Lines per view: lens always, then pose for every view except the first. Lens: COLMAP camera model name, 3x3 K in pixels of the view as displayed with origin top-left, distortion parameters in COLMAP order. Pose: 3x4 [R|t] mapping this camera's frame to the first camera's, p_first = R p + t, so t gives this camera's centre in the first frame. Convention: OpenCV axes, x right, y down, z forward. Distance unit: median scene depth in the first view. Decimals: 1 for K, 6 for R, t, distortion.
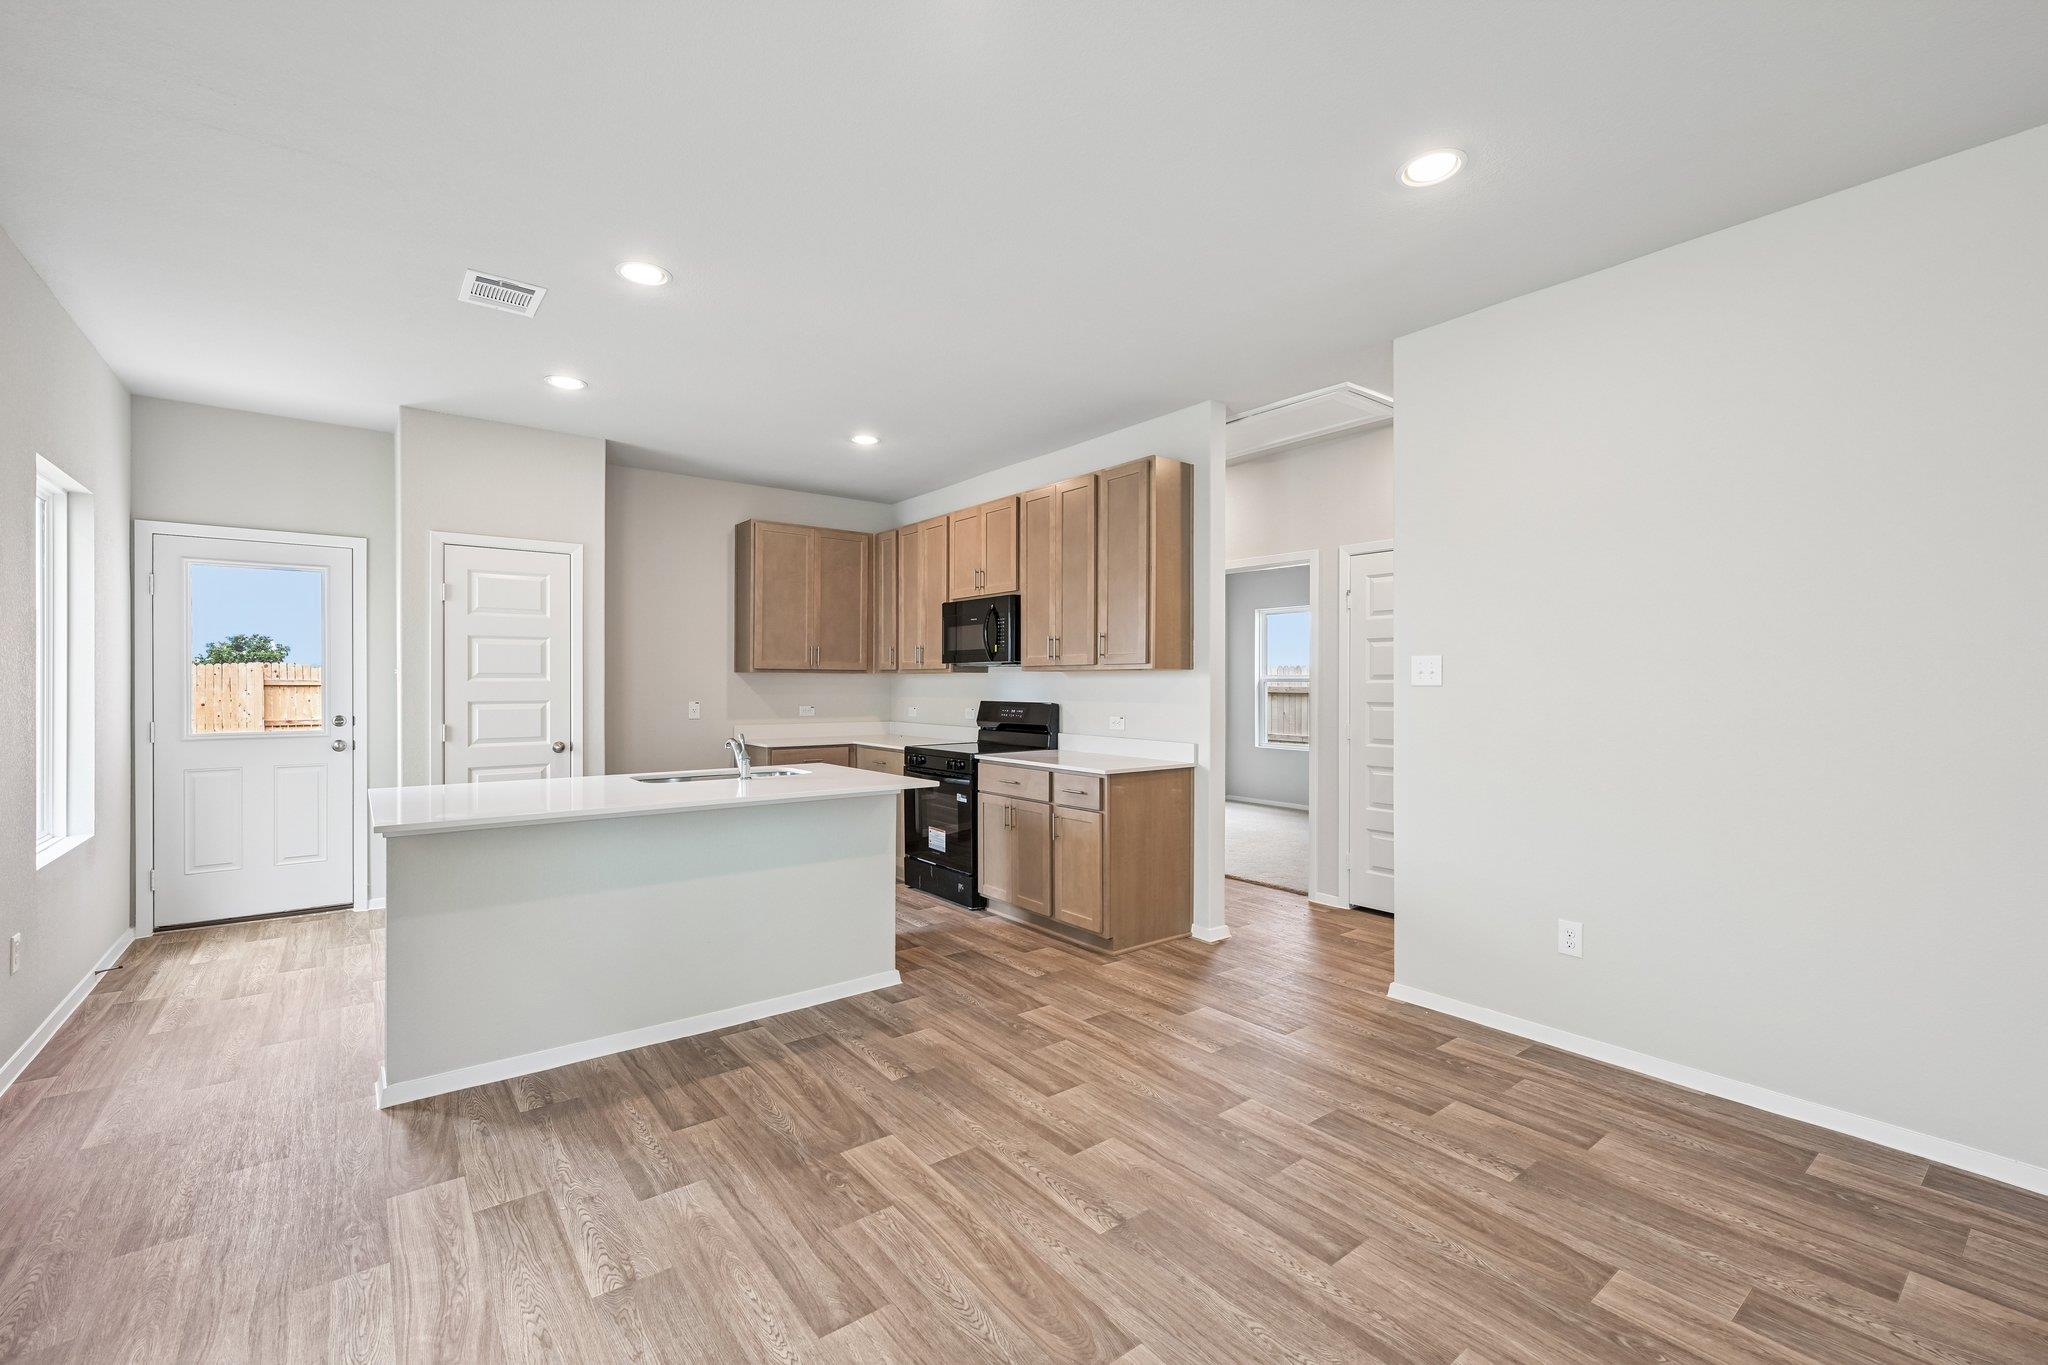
lens RADIAL K [[866.6, 0, 1023.3], [0, 866.6, 684.7], [0, 0, 1]] dist [-0.000583, 0.000528]
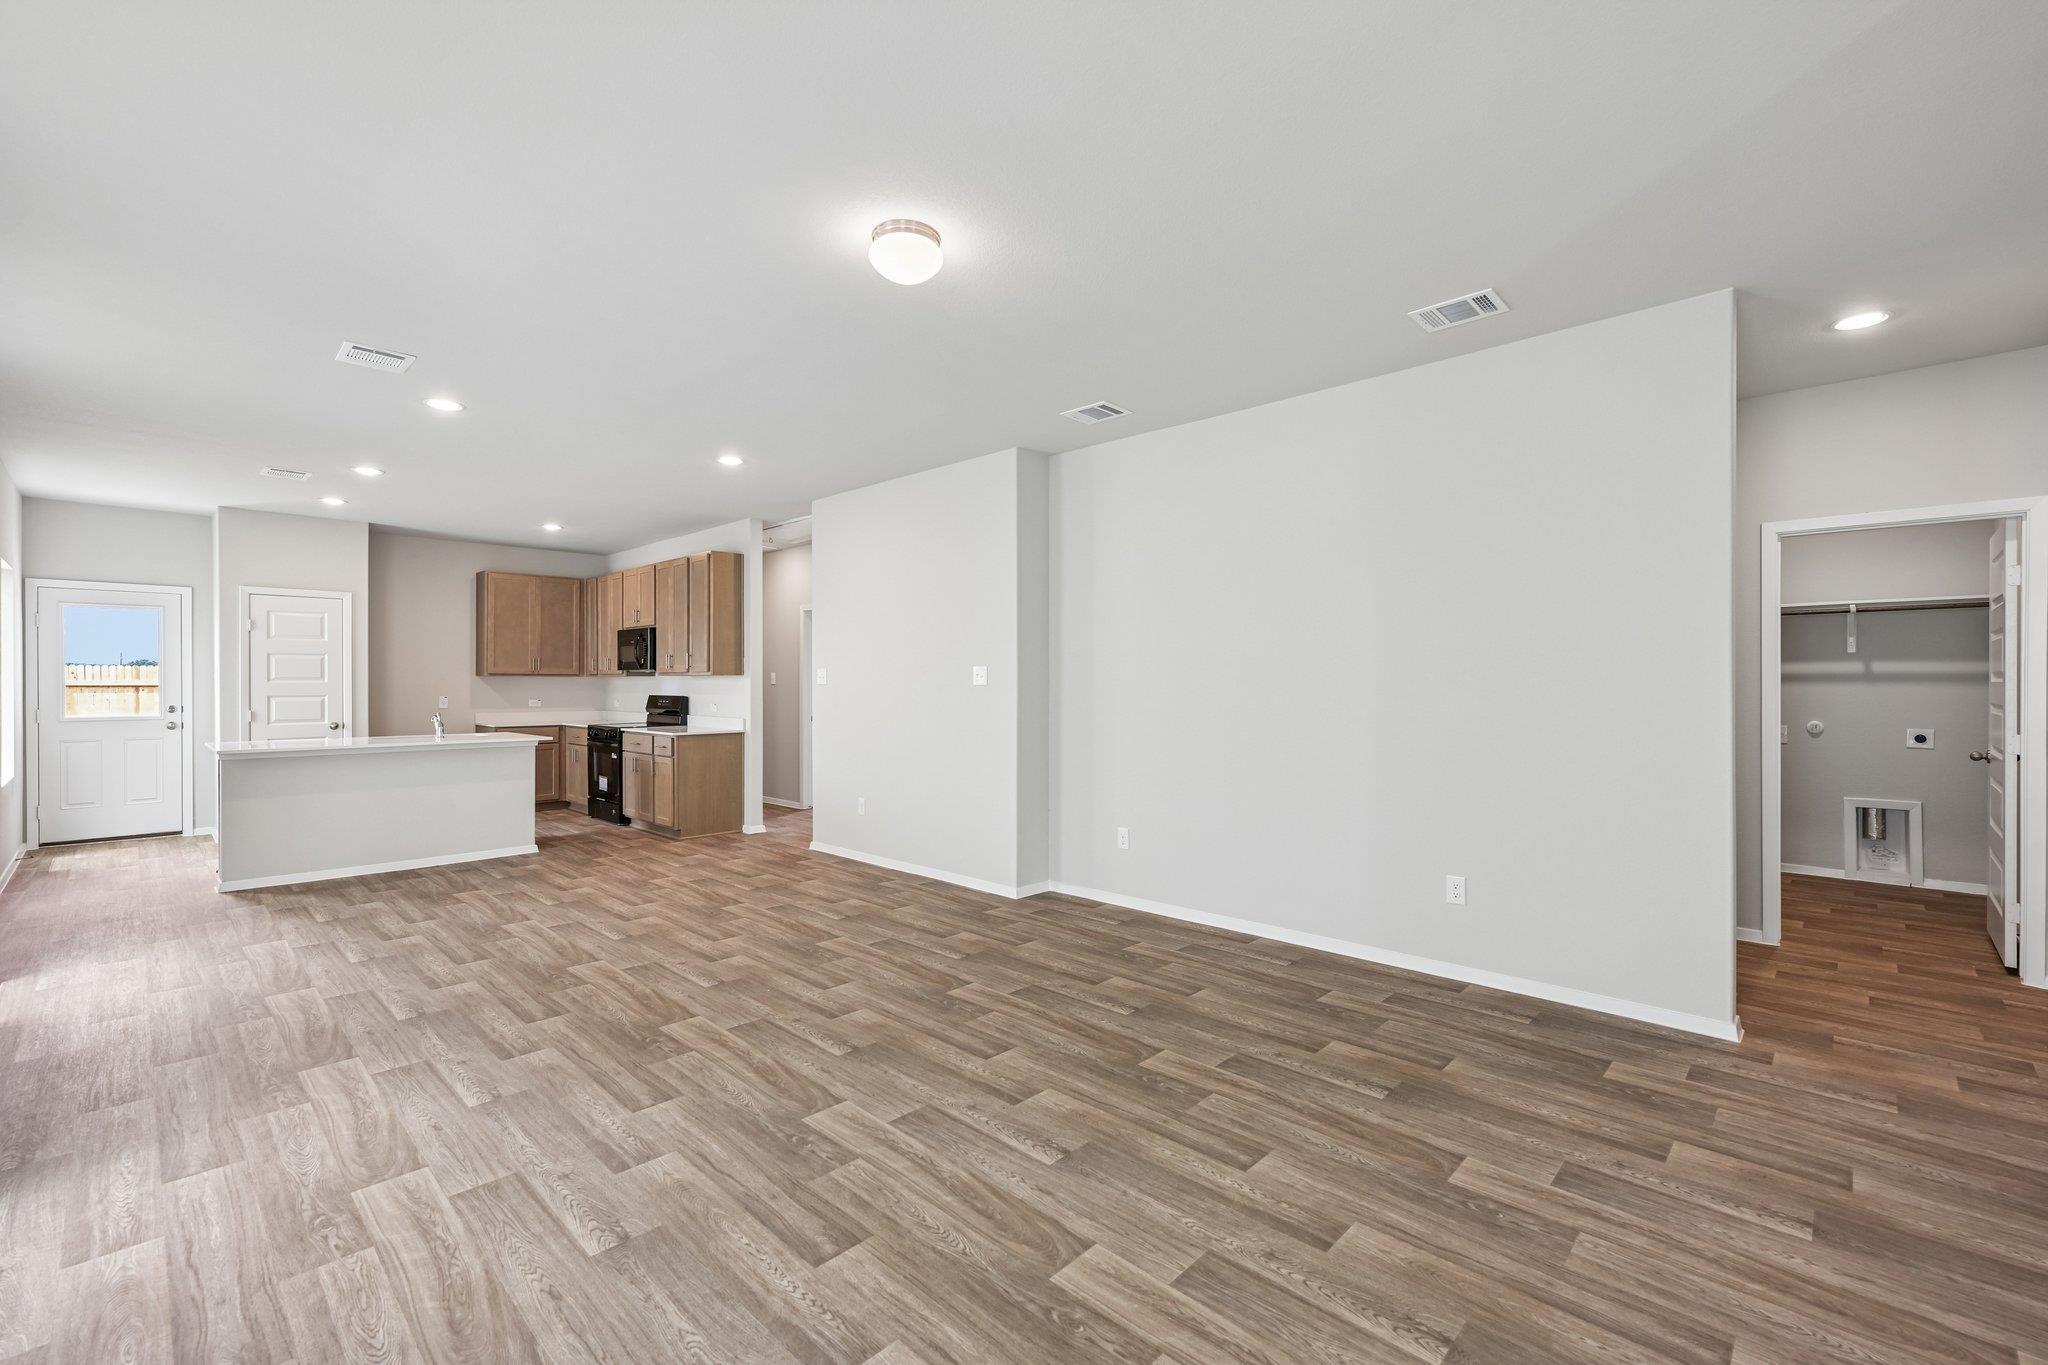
lens RADIAL K [[857.7, 0, 1020.8], [0, 857.7, 704.3], [0, 0, 1]] dist [-0.001784, -0.000077]
pose [[0.989001, -0.004247, 0.147851, 0.422068], [0.000836, 0.999732, 0.023125, 0.000471], [-0.147910, -0.022747, 0.988739, -0.646605]]
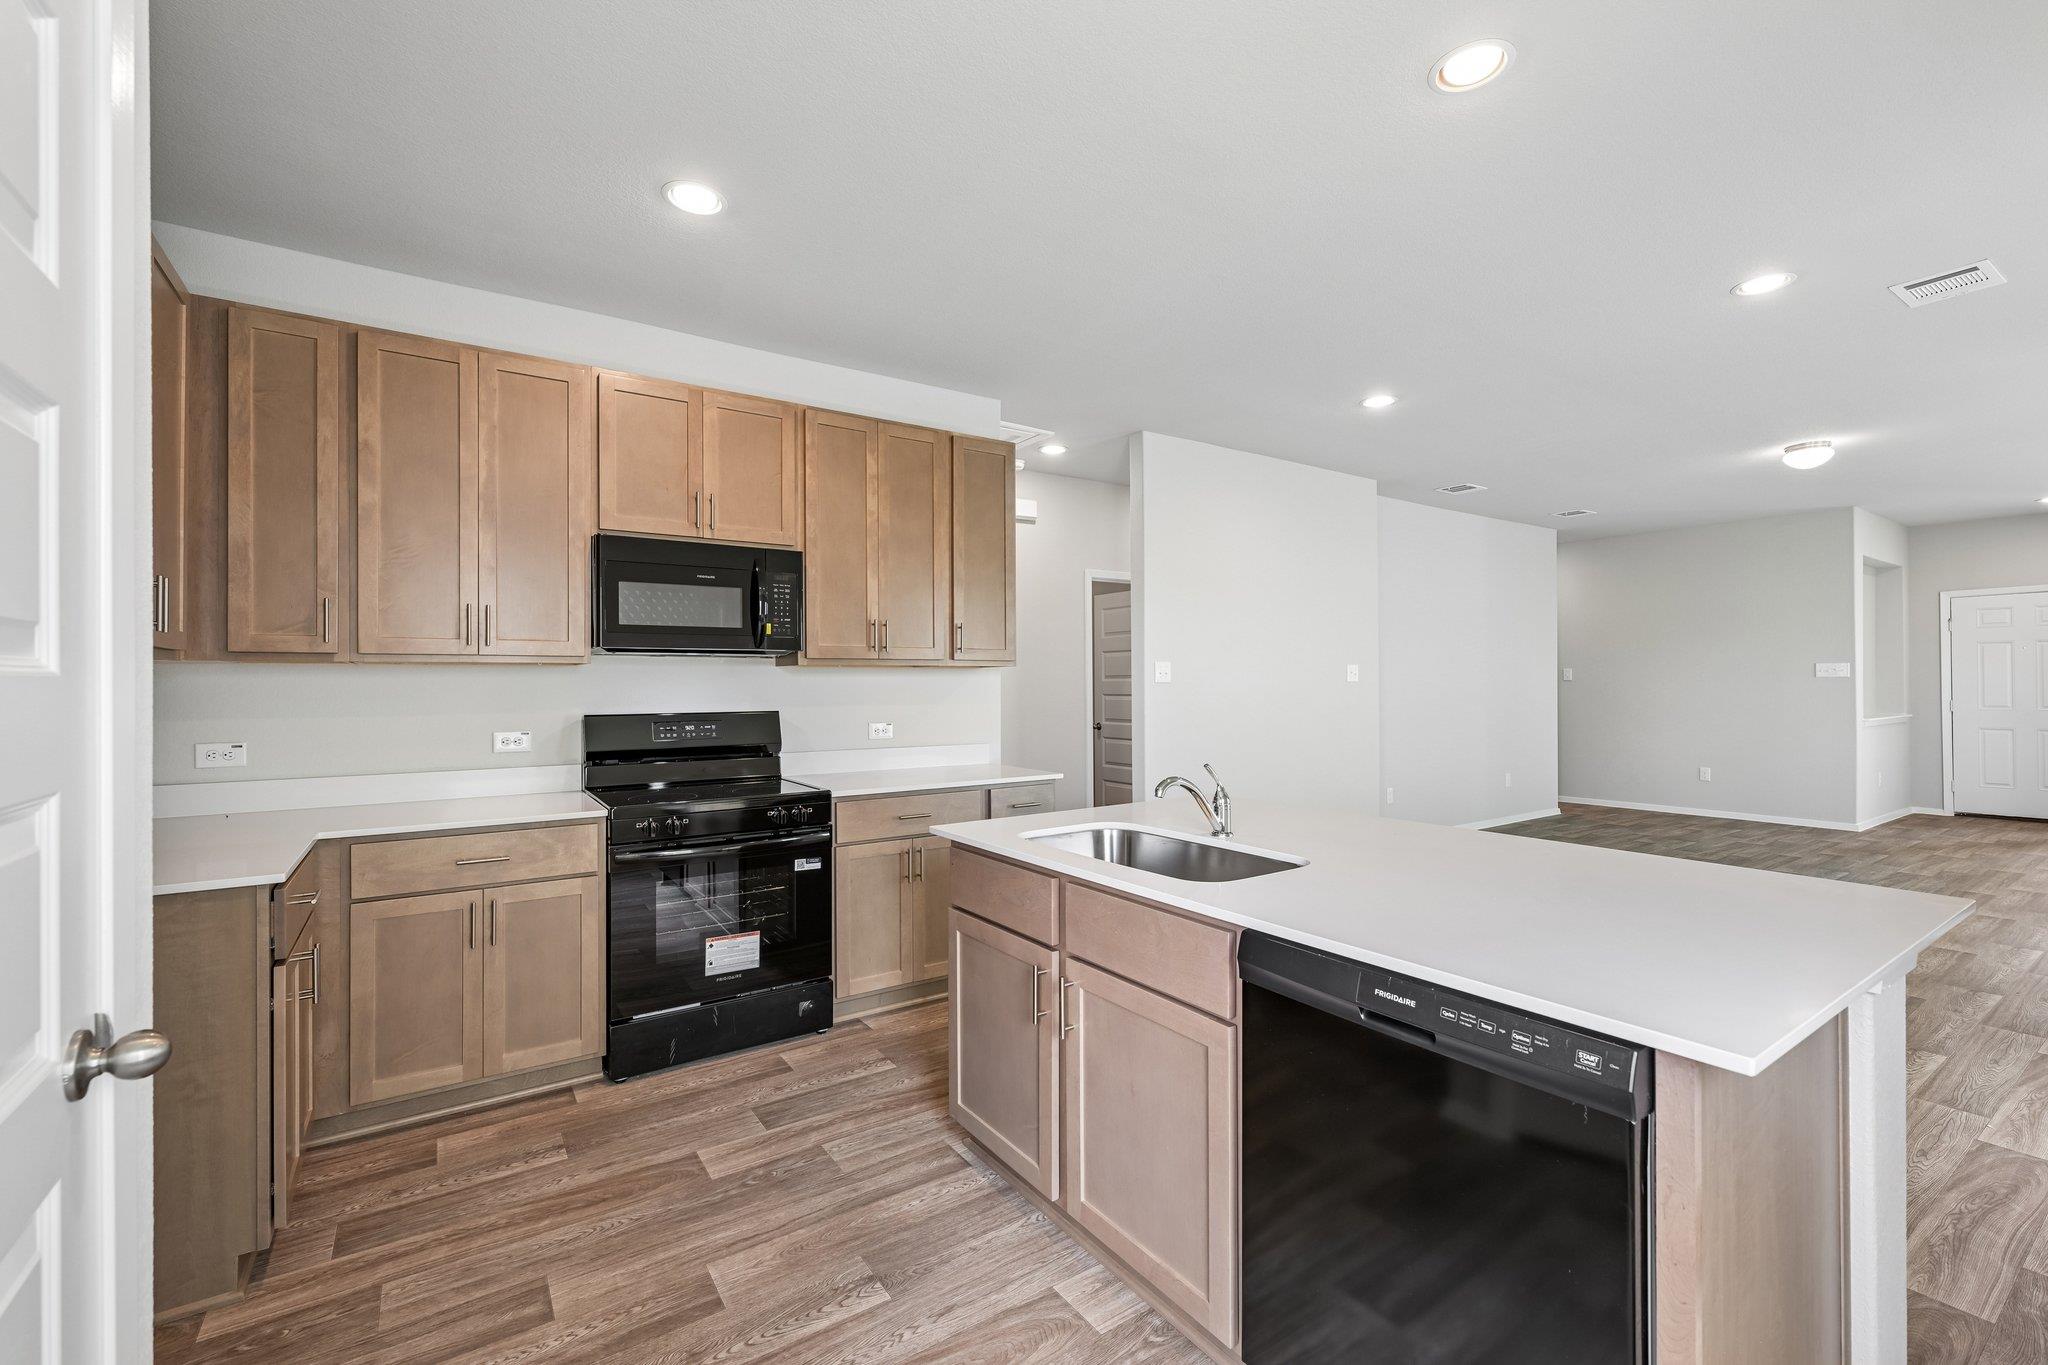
lens RADIAL K [[873.5, 0, 1015.7], [0, 873.5, 676.1], [0, 0, 1]] dist [0.008280, -0.000148]
pose [[0.069017, 0.006138, 0.997597, -0.675236], [0.005813, 0.999962, -0.006555, -0.001345], [-0.997599, 0.006251, 0.068979, 0.778047]]
